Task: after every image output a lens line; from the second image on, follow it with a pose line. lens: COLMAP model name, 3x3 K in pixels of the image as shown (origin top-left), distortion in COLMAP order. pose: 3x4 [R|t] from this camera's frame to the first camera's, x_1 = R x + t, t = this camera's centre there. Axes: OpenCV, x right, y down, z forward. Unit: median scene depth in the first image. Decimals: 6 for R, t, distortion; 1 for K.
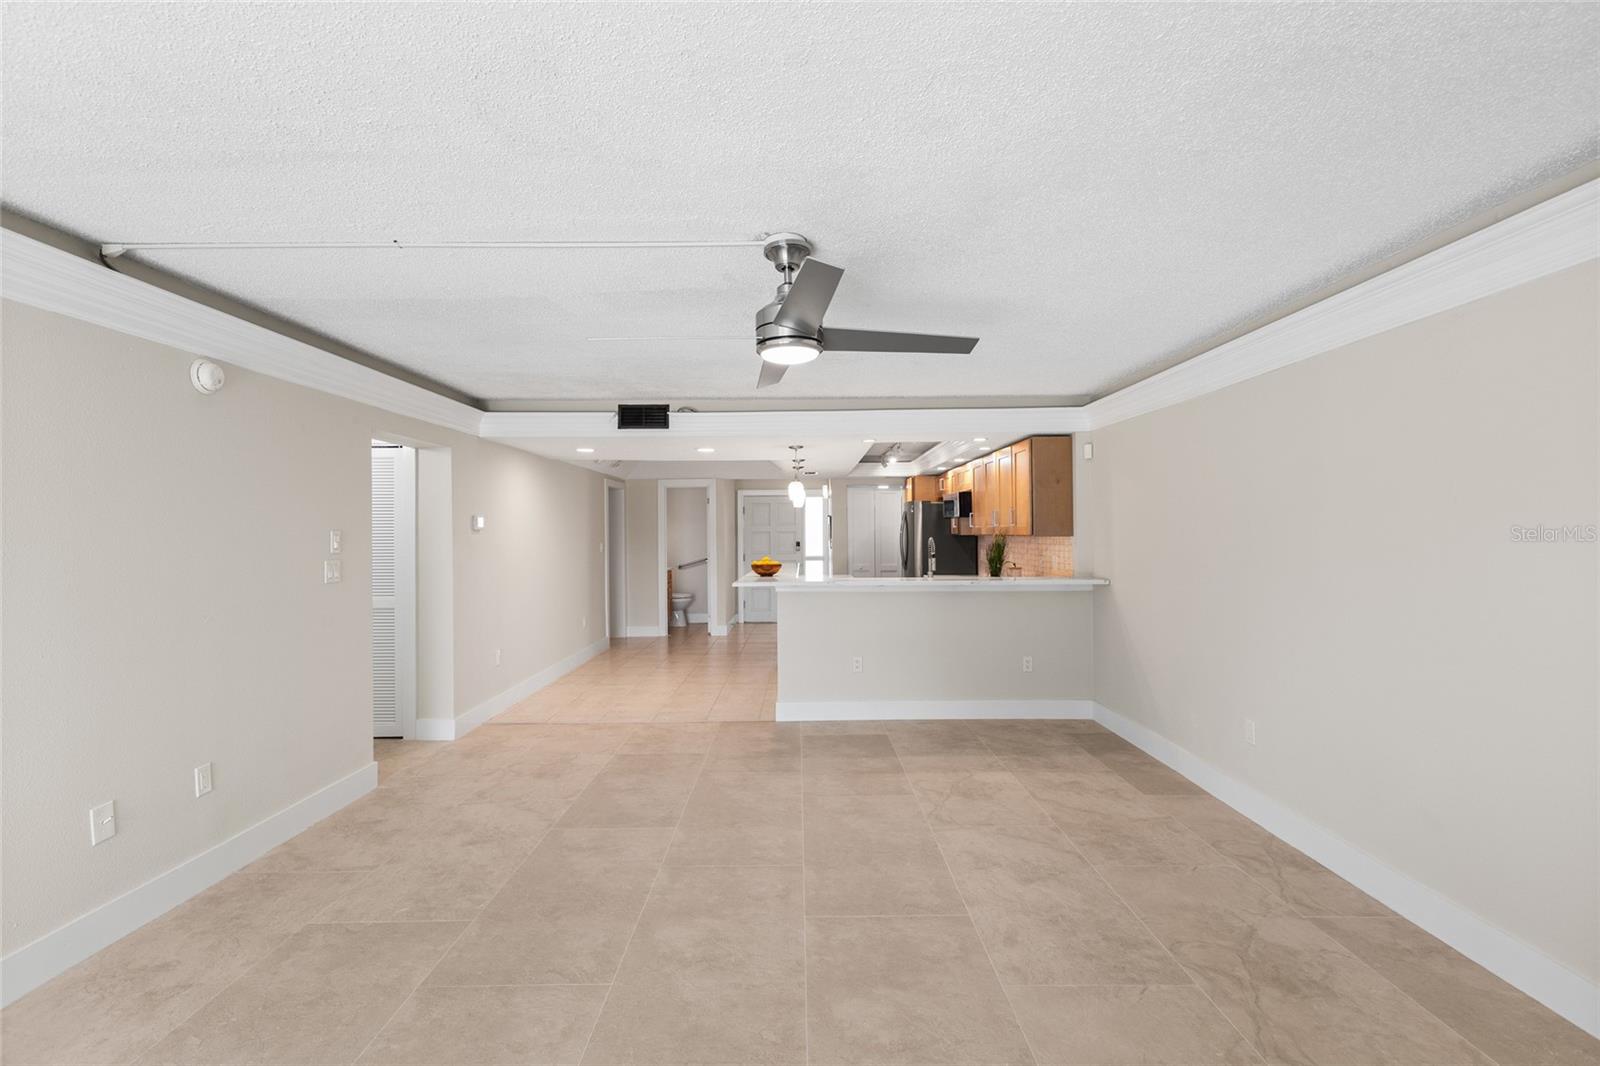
lens RADIAL K [[722.9, 0, 799.9], [0, 722.9, 528.9], [0, 0, 1]] dist [0.001799, -0.000302]
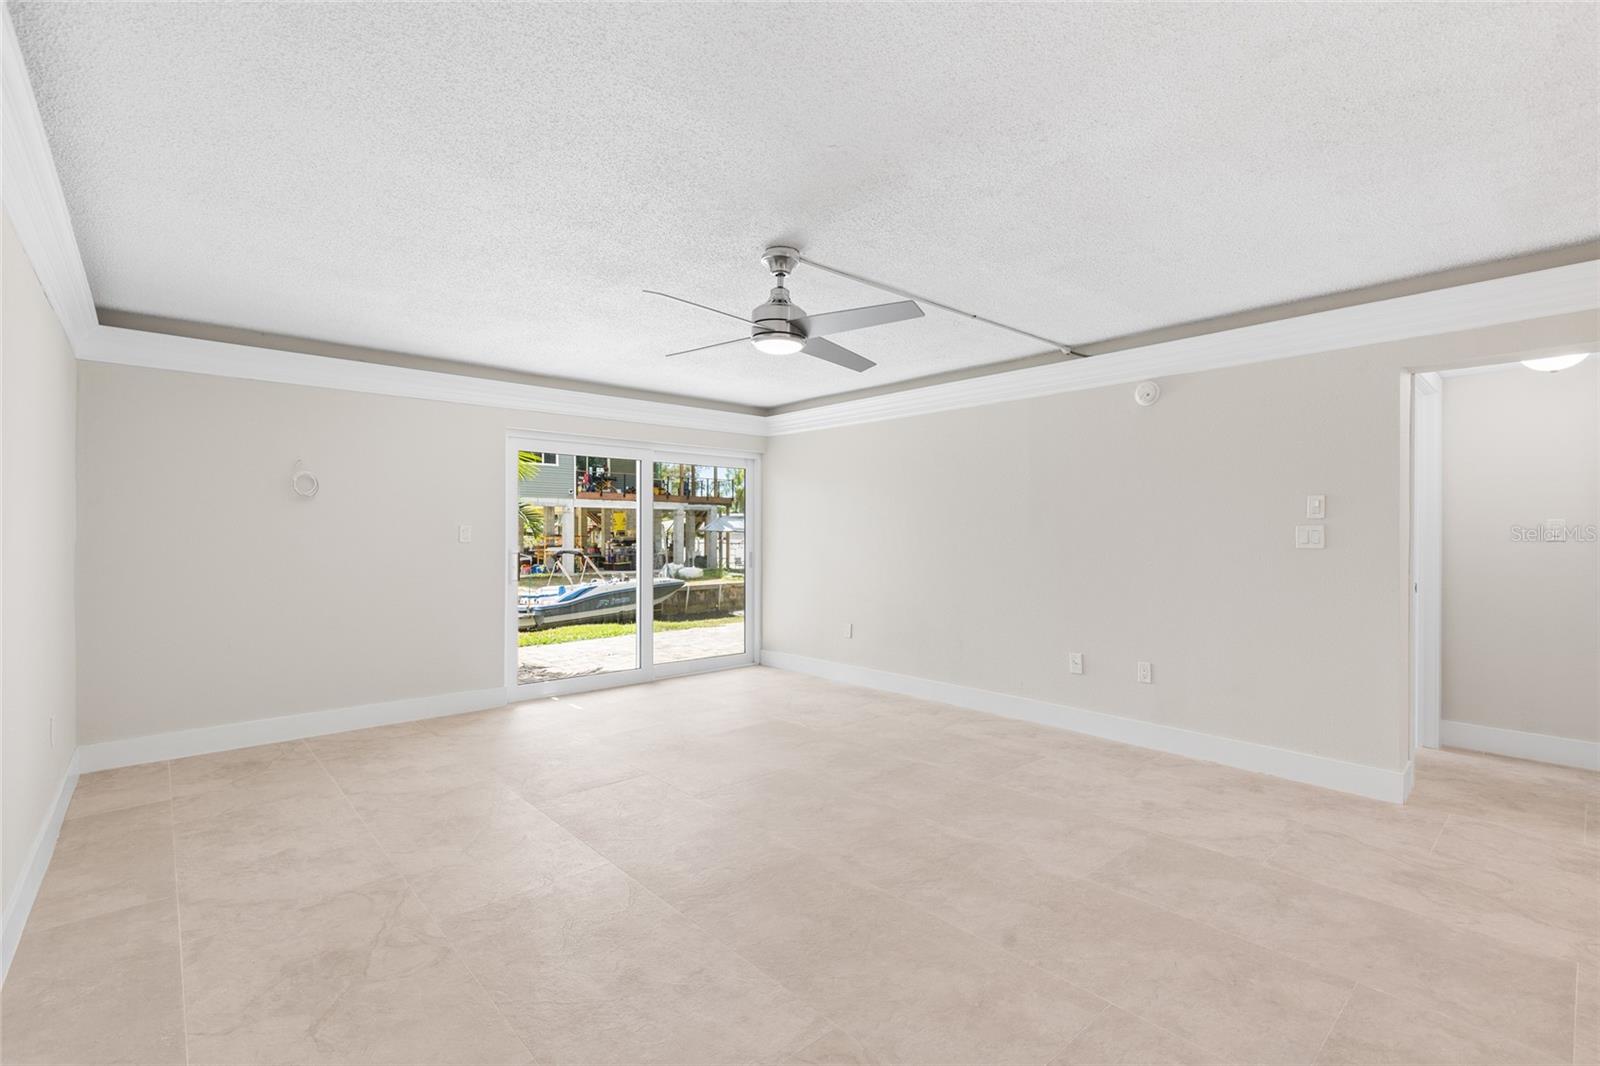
lens RADIAL K [[722.9, 0, 806.4], [0, 722.9, 534.0], [0, 0, 1]] dist [0.001799, -0.000302]
pose [[-0.744401, 0.007429, -0.667692, 0.495642], [0.008779, 0.999961, 0.001338, 0.047084], [0.667675, -0.004866, -0.744437, 1.250460]]
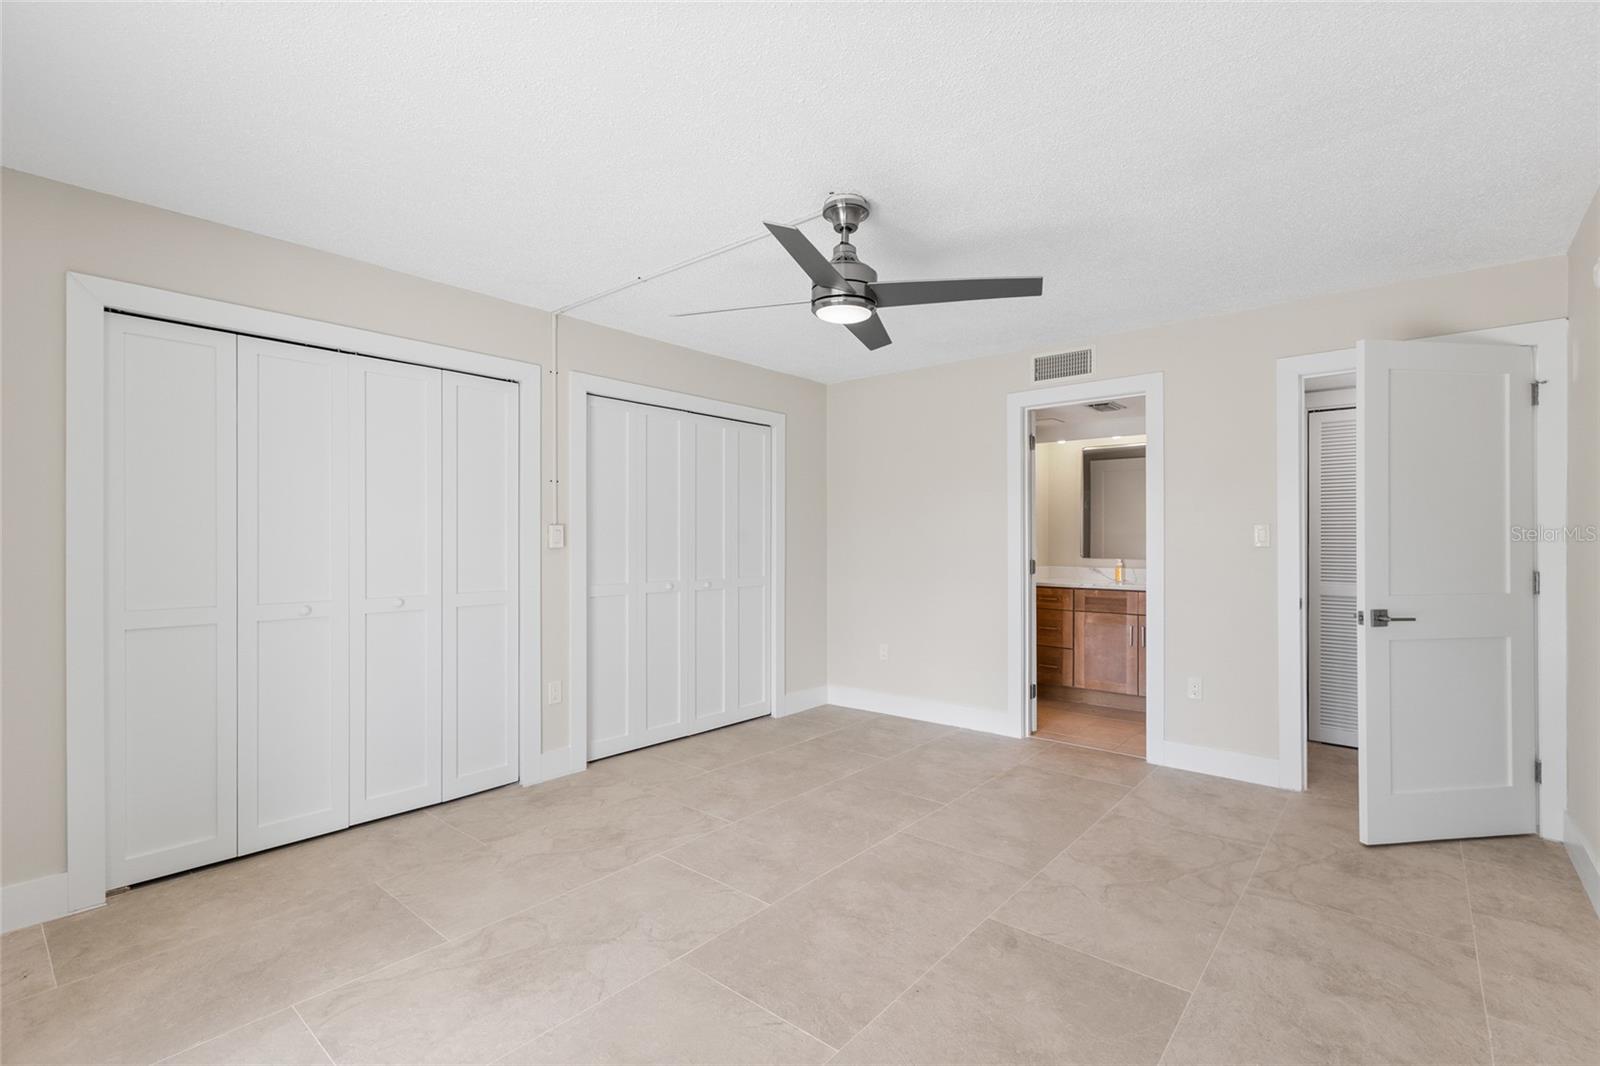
lens RADIAL K [[722.9, 0, 807.0], [0, 722.9, 539.9], [0, 0, 1]] dist [0.001799, -0.000302]
pose [[0.764510, 0.010202, -0.644531, 0.283049], [-0.005818, 0.999943, 0.008927, 0.045479], [0.644585, -0.003075, 0.764526, 0.123288]]
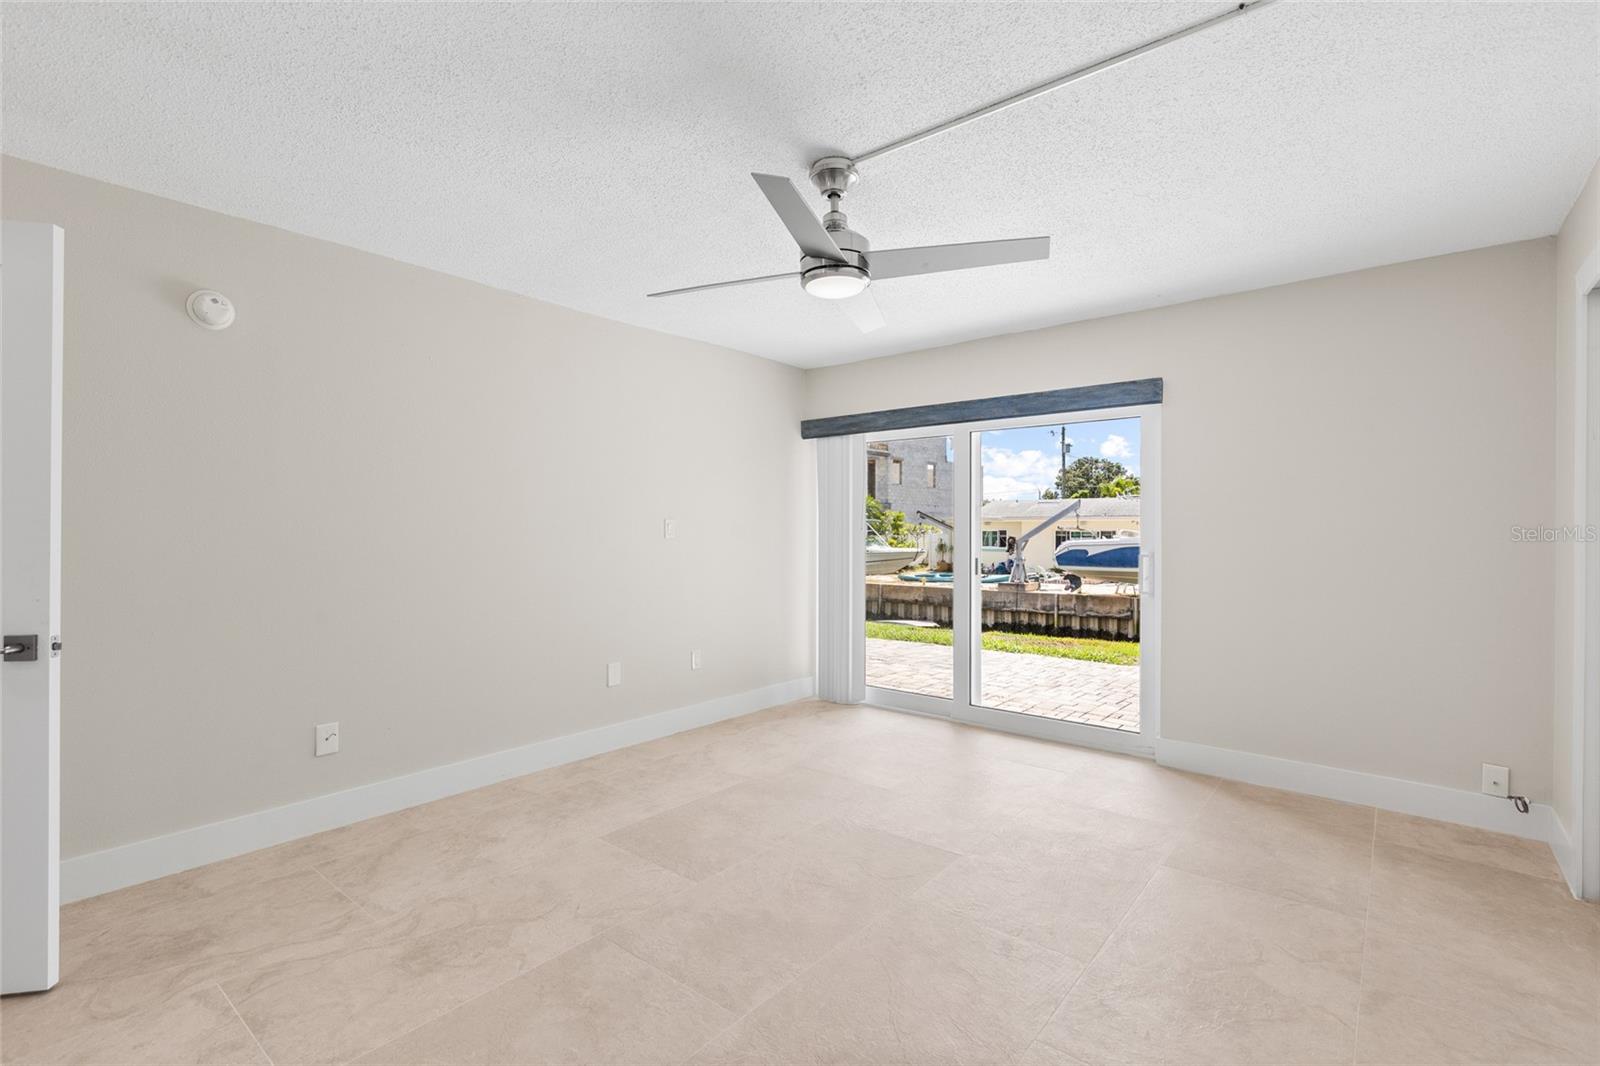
lens RADIAL K [[722.9, 0, 797.6], [0, 722.9, 524.6], [0, 0, 1]] dist [0.001799, -0.000302]
pose [[-0.770911, 0.012246, 0.636826, -0.489599], [0.003631, 0.999883, -0.014832, 0.055587], [-0.636933, -0.009122, -0.770865, 1.150896]]
